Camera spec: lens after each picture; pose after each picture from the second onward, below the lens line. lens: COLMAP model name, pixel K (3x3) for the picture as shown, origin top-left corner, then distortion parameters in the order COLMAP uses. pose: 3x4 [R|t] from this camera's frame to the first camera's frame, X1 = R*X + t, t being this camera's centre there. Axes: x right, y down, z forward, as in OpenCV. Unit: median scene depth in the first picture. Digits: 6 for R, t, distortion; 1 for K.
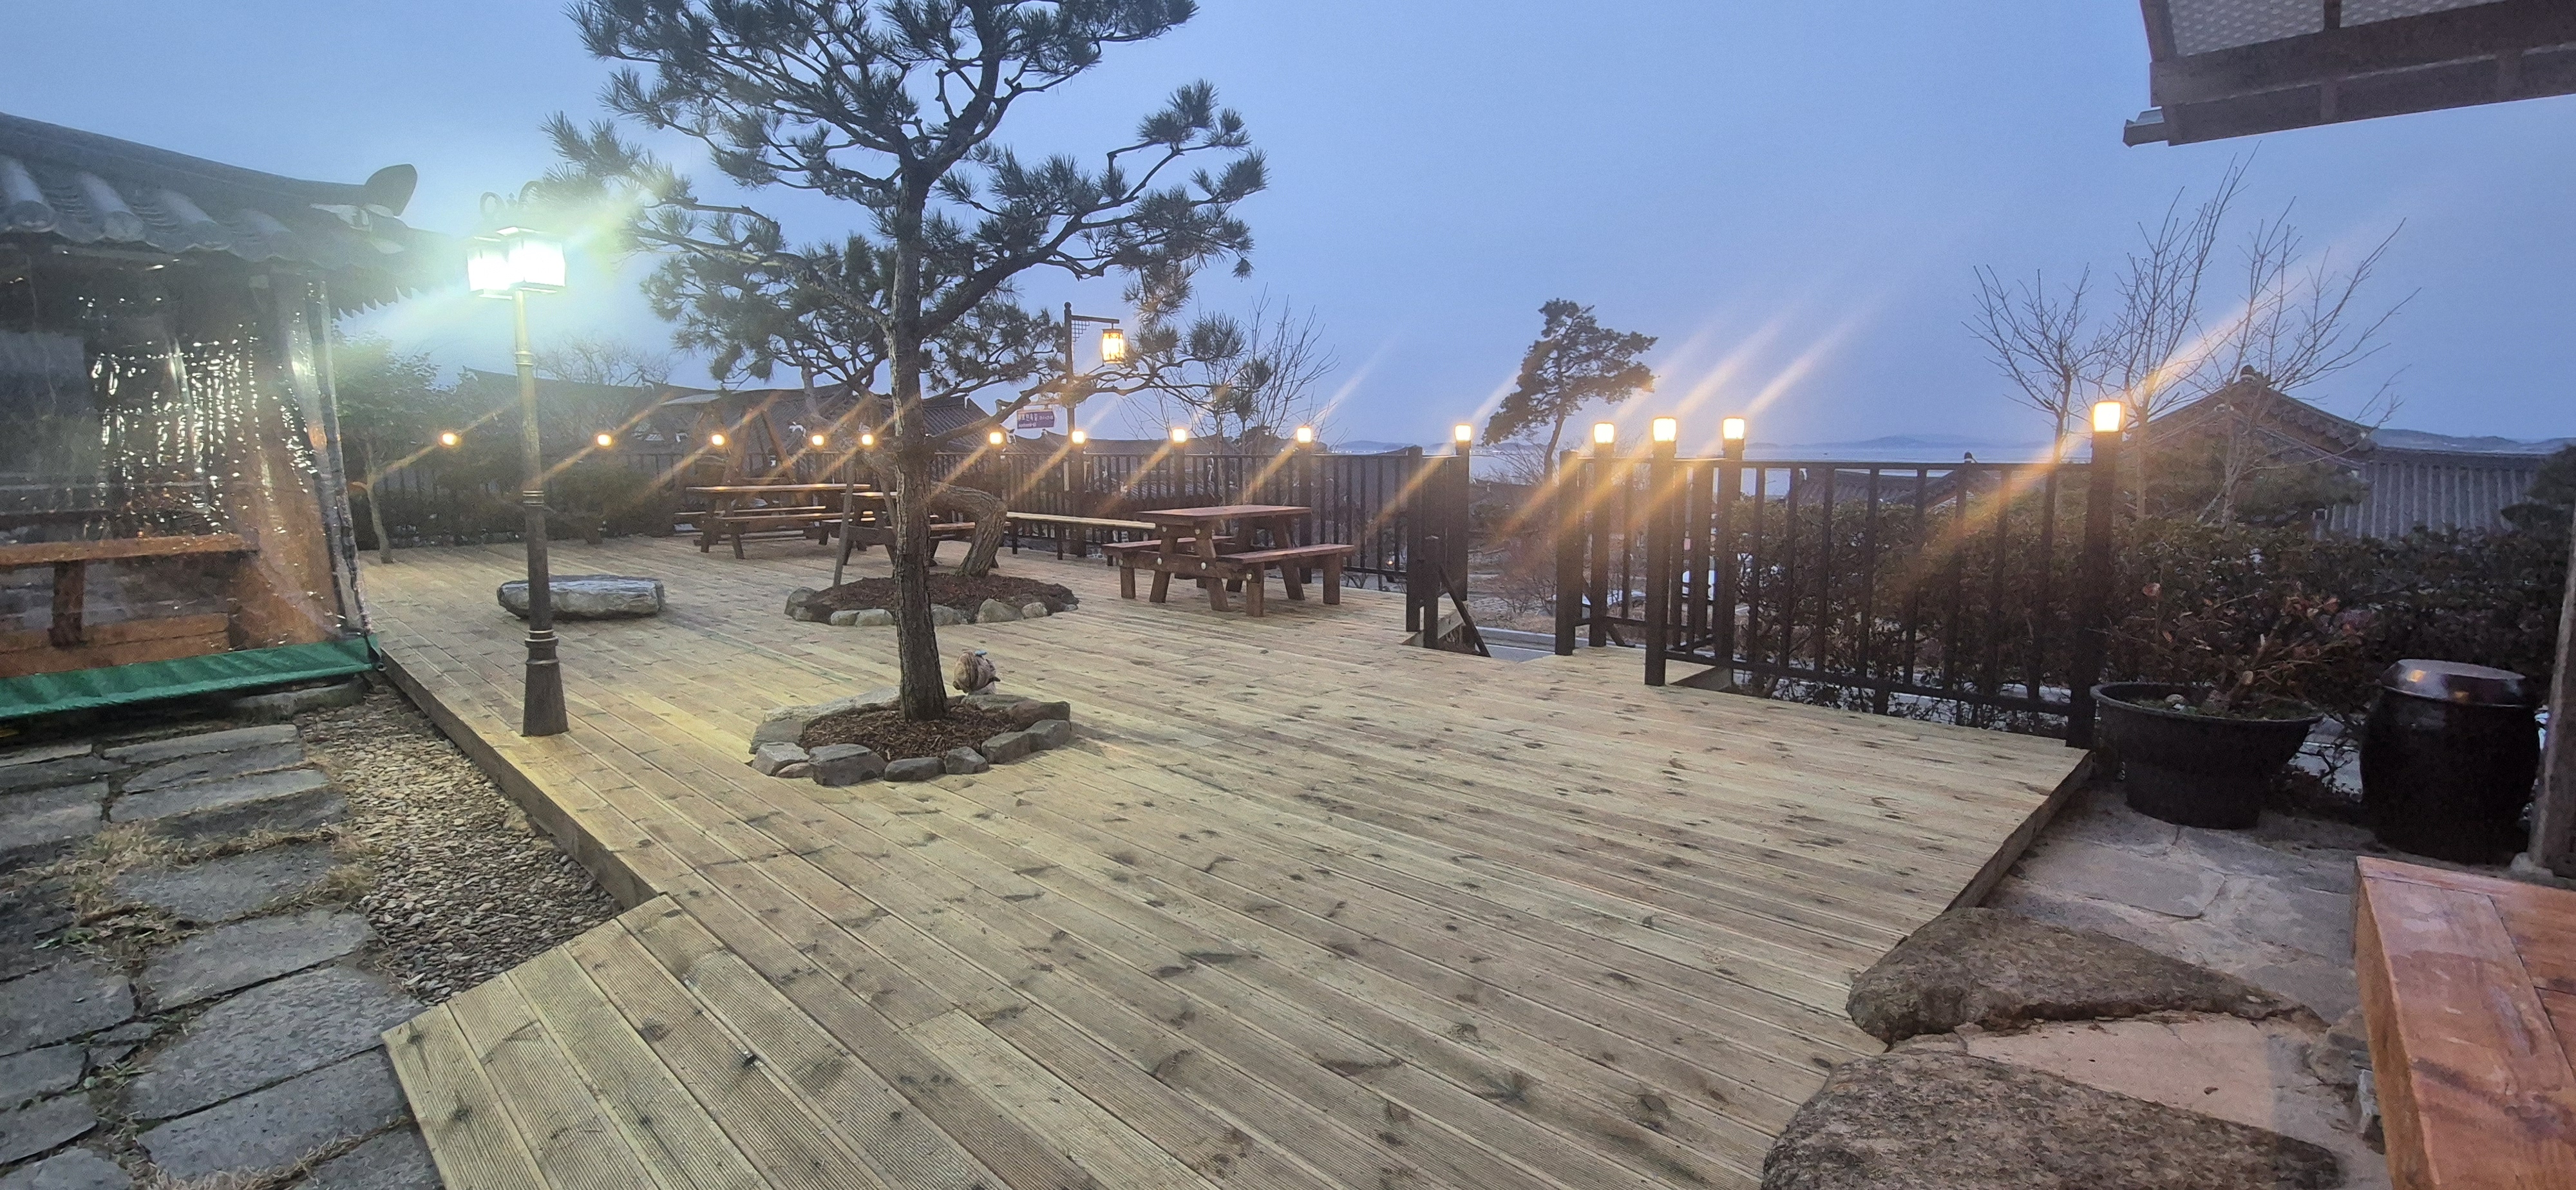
lens RADIAL K [[1100.1, 0, 1287.7], [0, 1100.1, 585.5], [0, 0, 1]] dist [-0.001286, -0.000069]
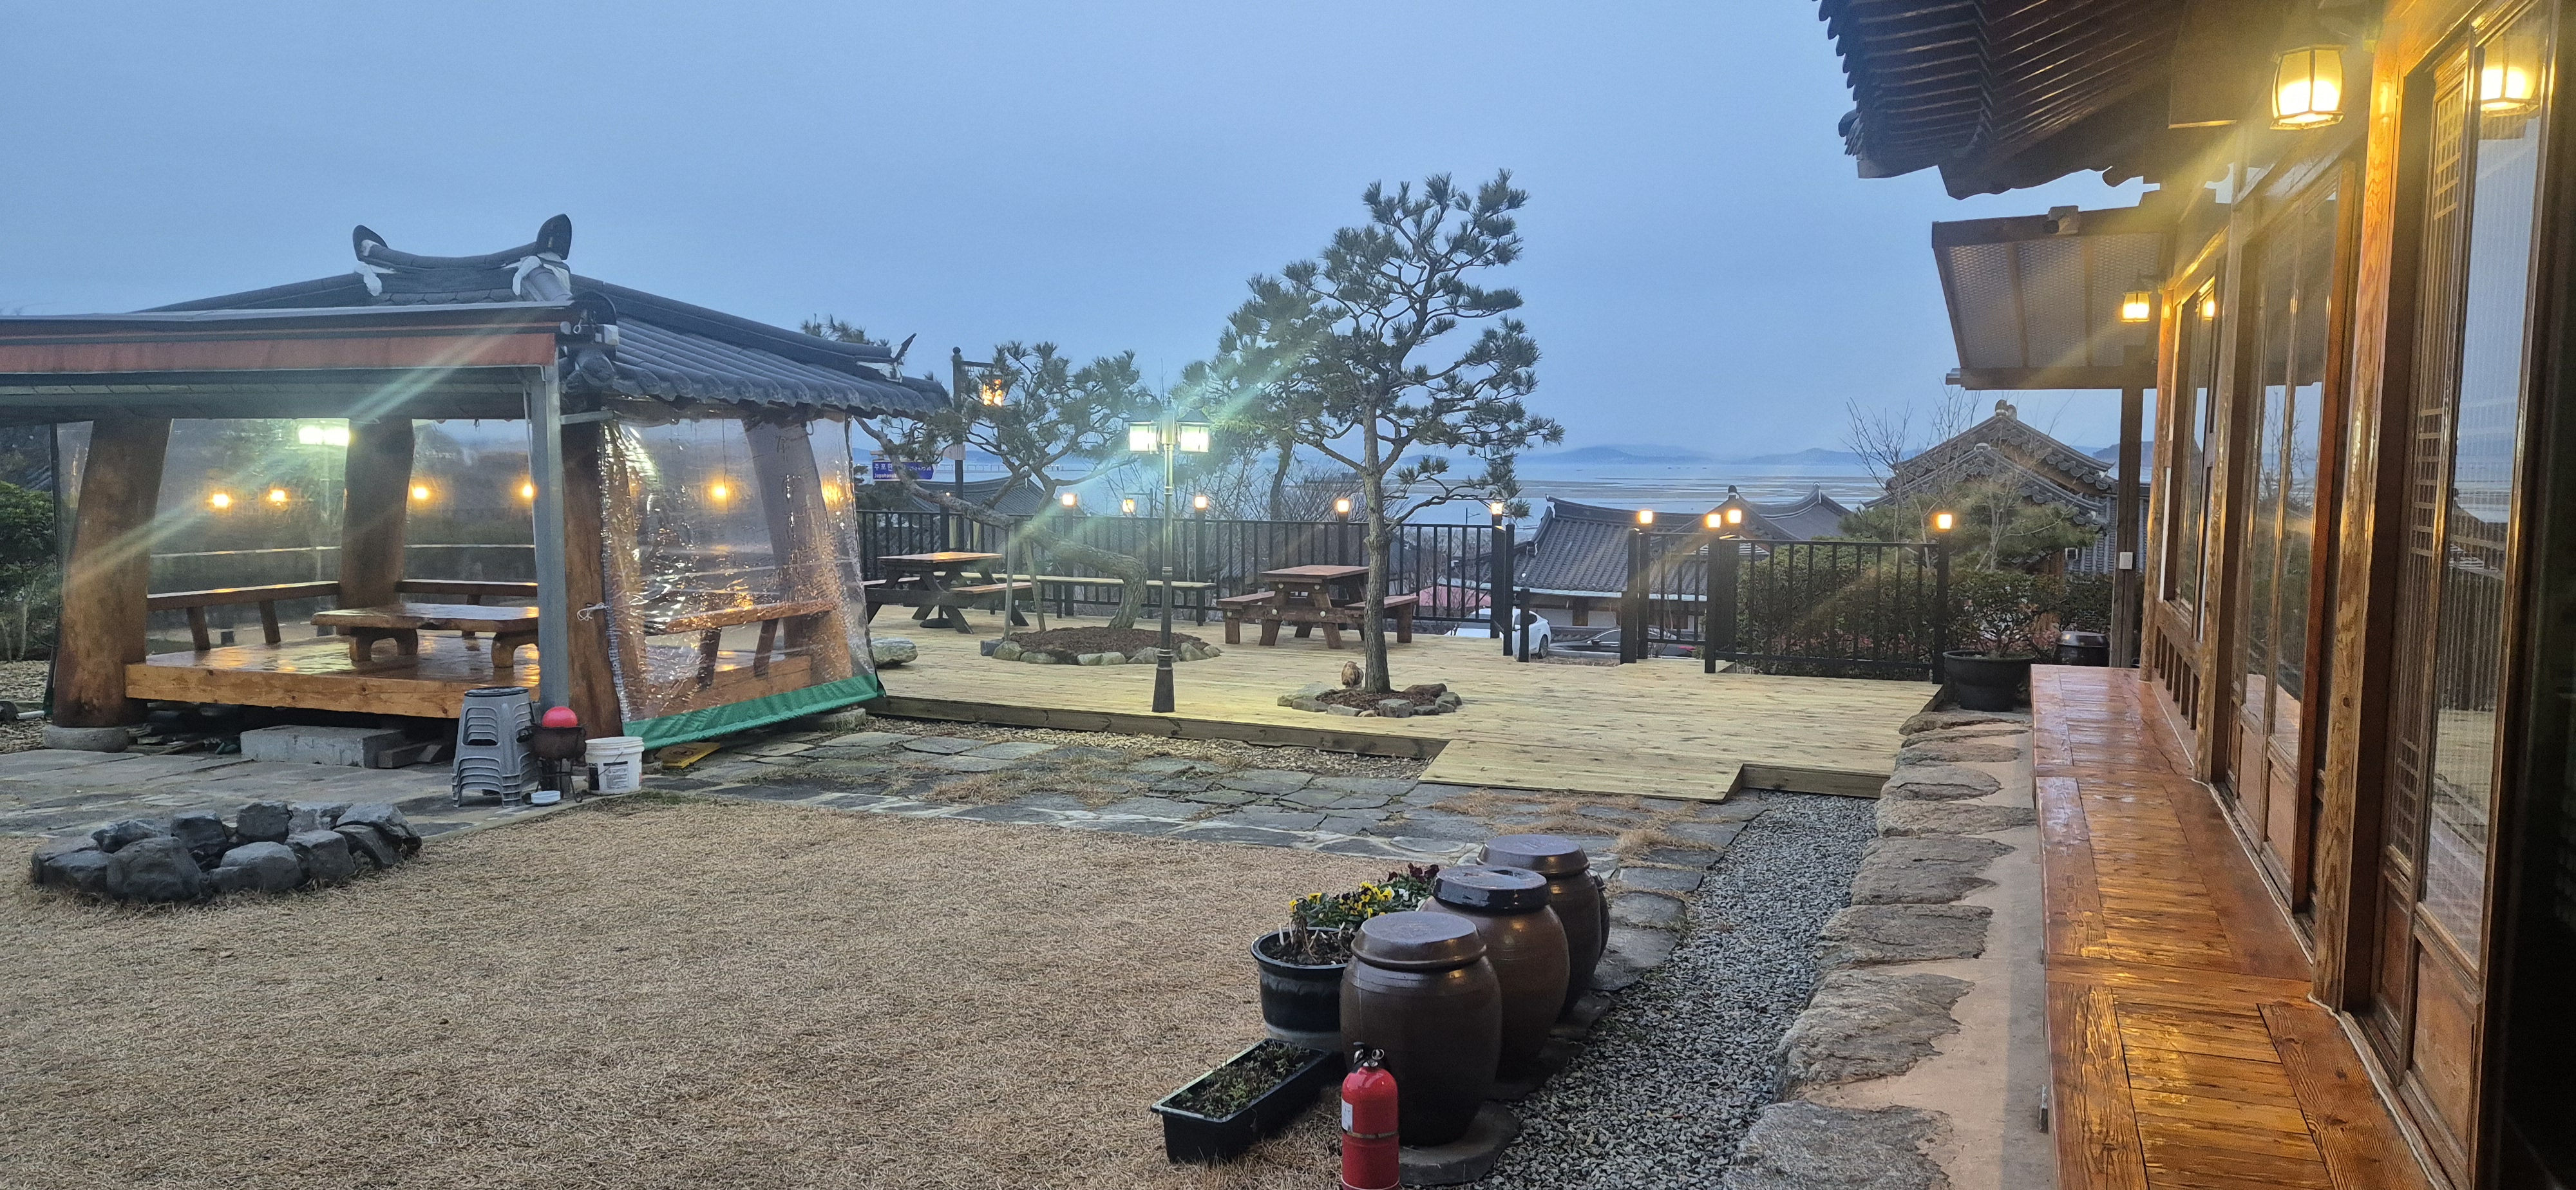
lens RADIAL K [[1677.4, 0, 1288.5], [0, 1677.4, 623.6], [0, 0, 1]] dist [0.033363, -0.004570]
pose [[0.951208, -0.023808, 0.307631, -1.031892], [0.032816, 0.999170, -0.024140, 0.055572], [-0.306801, 0.033057, 0.951199, -1.194541]]
